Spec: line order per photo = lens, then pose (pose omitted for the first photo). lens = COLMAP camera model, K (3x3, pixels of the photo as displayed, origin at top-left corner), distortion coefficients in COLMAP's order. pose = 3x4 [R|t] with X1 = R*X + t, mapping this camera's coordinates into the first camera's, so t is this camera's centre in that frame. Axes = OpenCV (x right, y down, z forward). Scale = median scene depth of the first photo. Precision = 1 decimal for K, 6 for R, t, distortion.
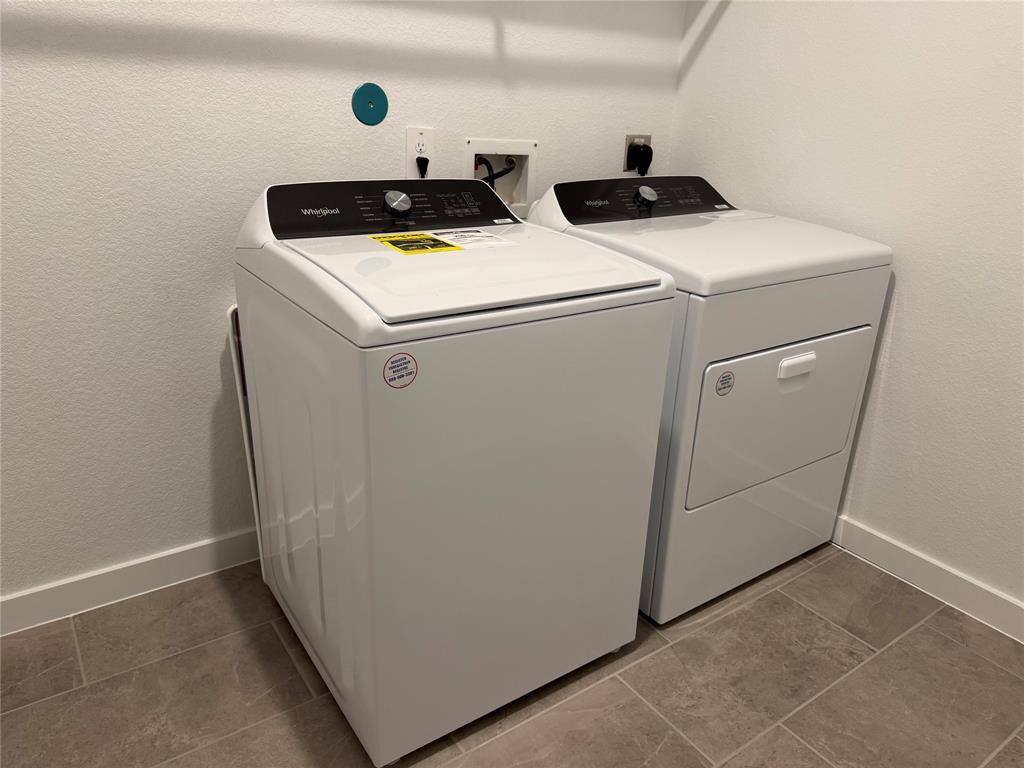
lens RADIAL K [[718.4, 0, 529.8], [0, 718.4, 414.6], [0, 0, 1]] dist [0.060864, -0.070970]
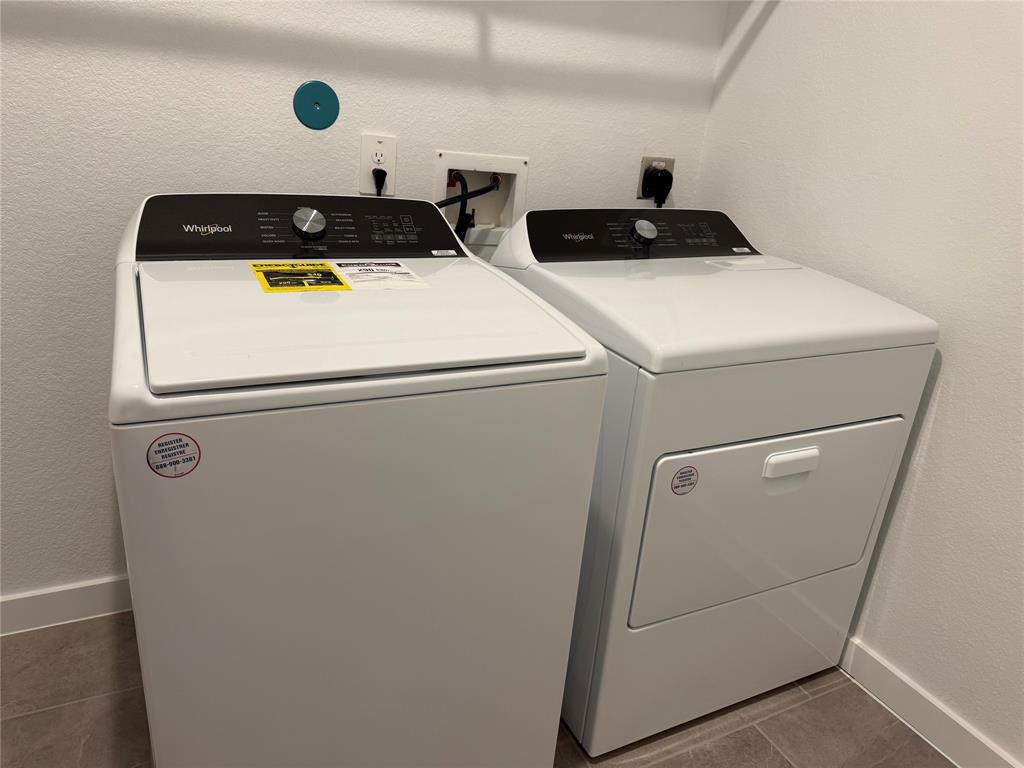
lens RADIAL K [[718.4, 0, 522.0], [0, 718.4, 419.4], [0, 0, 1]] dist [0.060864, -0.070970]
pose [[0.987993, 0.102031, -0.116011, 0.155422], [-0.102498, 0.994731, 0.001954, -0.080598], [0.115599, 0.009960, 0.993246, 0.169478]]
